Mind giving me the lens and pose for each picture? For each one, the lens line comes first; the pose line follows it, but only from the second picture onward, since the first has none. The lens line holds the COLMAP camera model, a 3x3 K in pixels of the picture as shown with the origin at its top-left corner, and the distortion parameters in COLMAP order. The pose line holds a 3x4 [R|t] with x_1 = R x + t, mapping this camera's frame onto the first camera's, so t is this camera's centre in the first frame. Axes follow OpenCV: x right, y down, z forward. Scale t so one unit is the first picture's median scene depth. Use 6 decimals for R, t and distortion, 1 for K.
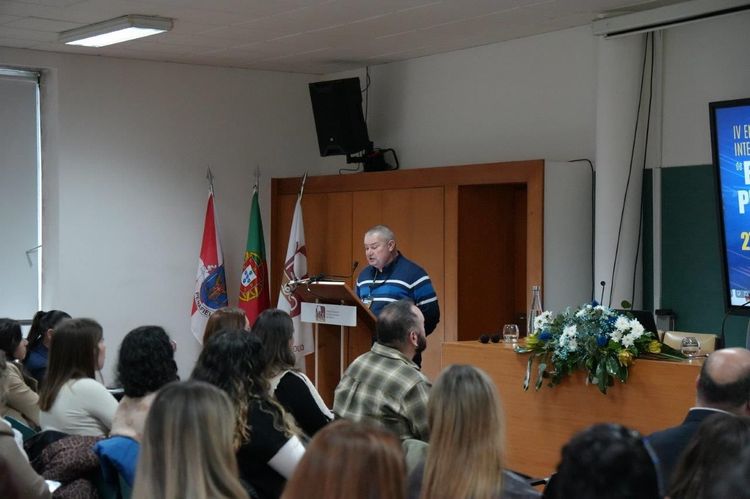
lens RADIAL K [[1570.1, 0, 375.0], [0, 1570.1, 249.5], [0, 0, 1]] dist [0.509089, 0.206740]
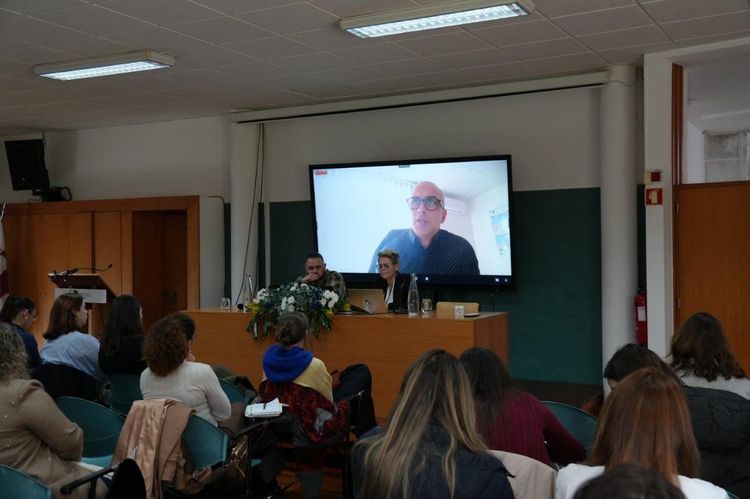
lens RADIAL K [[849.1, 0, 375.0], [0, 849.1, 249.5], [0, 0, 1]] dist [0.097283, 0.011956]
pose [[0.877239, -0.008804, 0.479973, -0.131074], [0.010528, 0.999944, -0.000901, 0.001048], [-0.479938, 0.005844, 0.877283, 0.121366]]
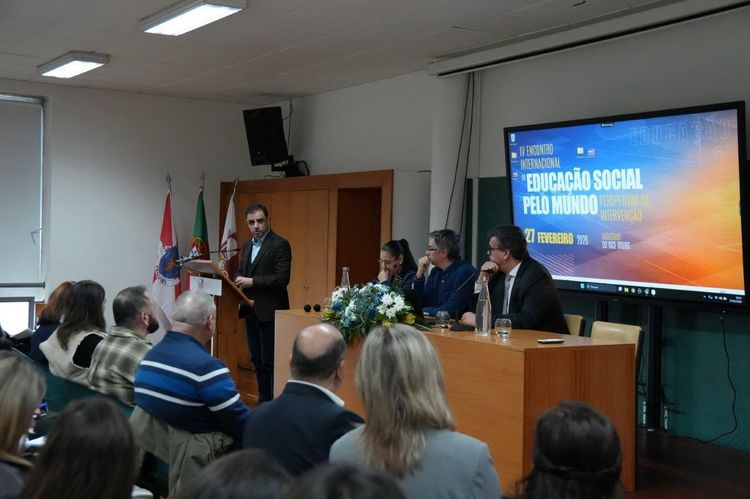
lens RADIAL K [[1069.0, 0, 375.0], [0, 1069.0, 249.5], [0, 0, 1]] dist [0.199291, 0.049568]
pose [[0.999334, 0.022281, -0.028909, 0.099737], [-0.021990, 0.999705, 0.010349, -0.000116], [0.029131, -0.009706, 0.999528, 0.101650]]
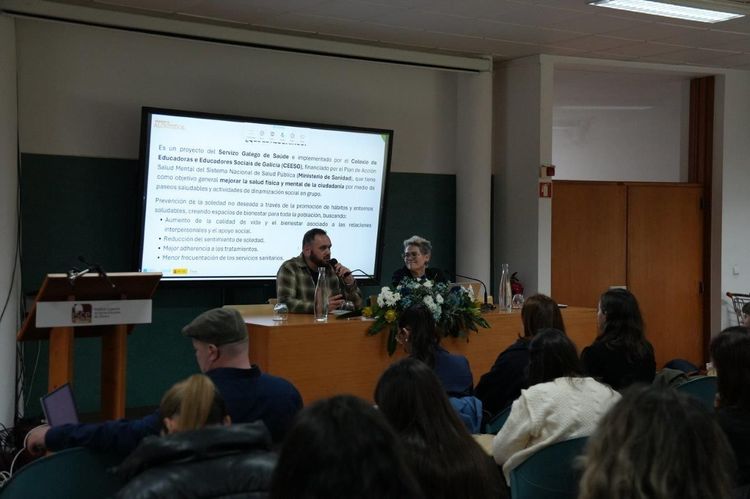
lens RADIAL K [[1122.8, 0, 375.0], [0, 1122.8, 249.5], [0, 0, 1]] dist [0.226918, 0.021828]
pose [[-0.058895, -0.012490, 0.998186, -0.470439], [-0.004553, 0.999915, 0.012243, 0.000390], [-0.998254, -0.003824, -0.058947, 0.672452]]
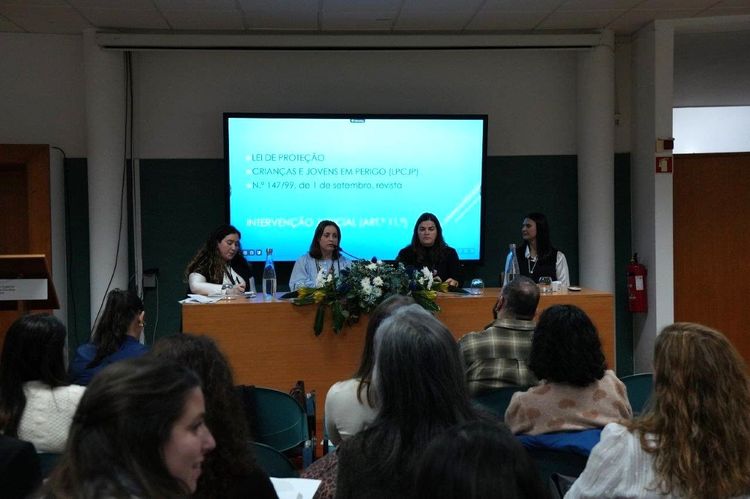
lens RADIAL K [[886.6, 0, 375.0], [0, 886.6, 249.5], [0, 0, 1]] dist [0.087938, 0.054070]
pose [[0.466500, -0.030747, 0.883987, -0.302549], [0.016092, 0.999525, 0.026274, 0.004641], [-0.884375, 0.001969, 0.466773, 0.410000]]
